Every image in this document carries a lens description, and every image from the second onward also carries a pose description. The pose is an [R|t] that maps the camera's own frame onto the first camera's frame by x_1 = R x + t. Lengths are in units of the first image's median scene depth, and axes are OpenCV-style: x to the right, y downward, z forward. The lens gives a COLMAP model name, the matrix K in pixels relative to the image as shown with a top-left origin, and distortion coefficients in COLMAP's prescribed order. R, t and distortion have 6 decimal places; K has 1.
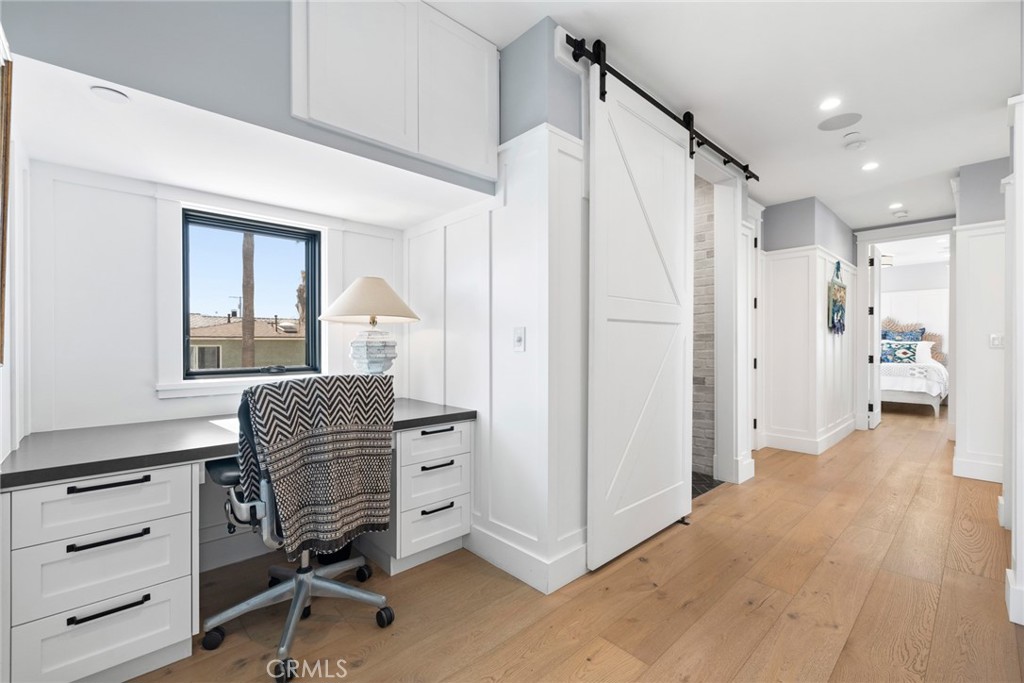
lens RADIAL K [[439.2, 0, 512.8], [0, 439.2, 343.5], [0, 0, 1]] dist [0.000837, 0.000255]
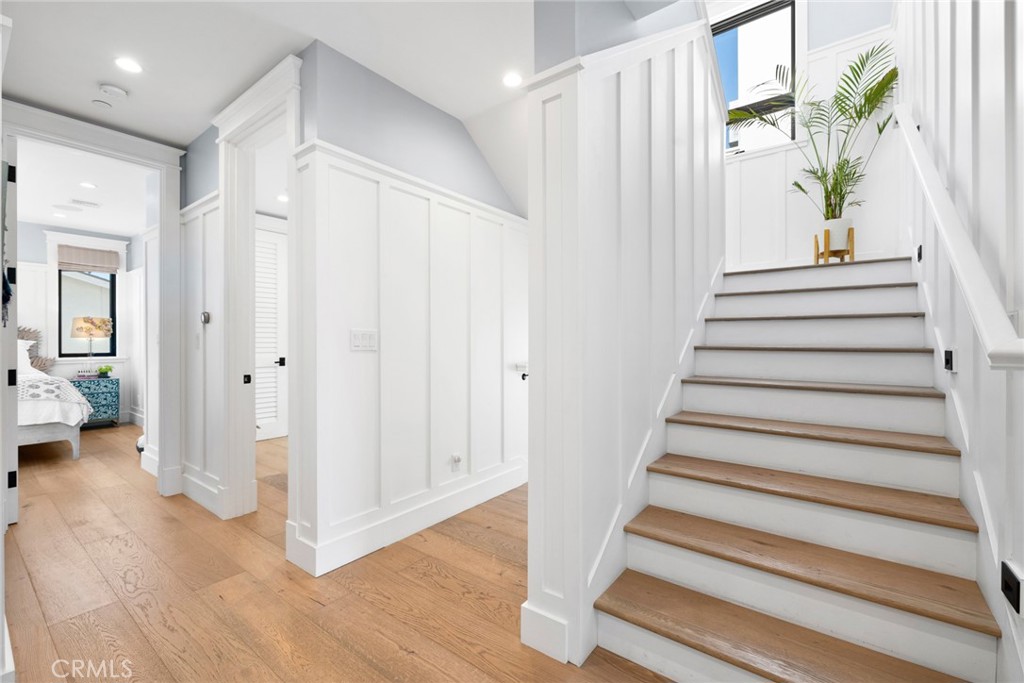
lens RADIAL K [[439.2, 0, 512.4], [0, 439.2, 342.9], [0, 0, 1]] dist [0.000837, 0.000255]
pose [[-0.161449, 0.000631, 0.986881, 0.191734], [0.002168, 0.999998, -0.000285, 0.001234], [-0.986879, 0.002094, -0.161450, 0.397573]]
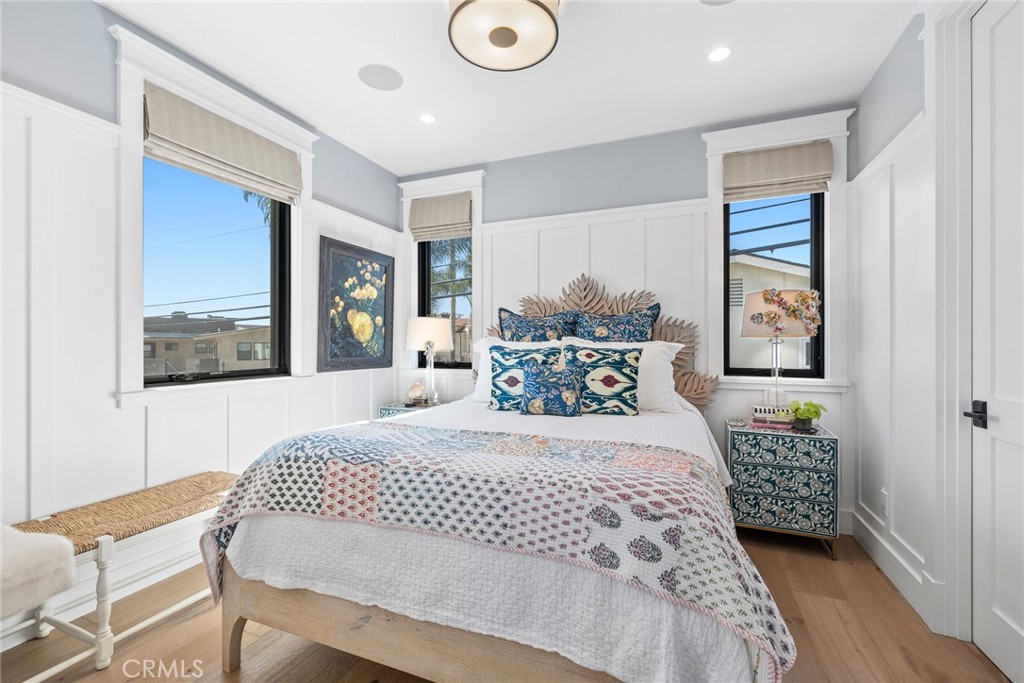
lens RADIAL K [[439.2, 0, 511.6], [0, 439.2, 344.8], [0, 0, 1]] dist [0.000837, 0.000255]
pose [[0.906557, 0.002973, 0.422073, 0.702170], [-0.002344, 0.999995, -0.002008, -0.001744], [-0.422077, 0.000830, 0.906560, 0.753620]]
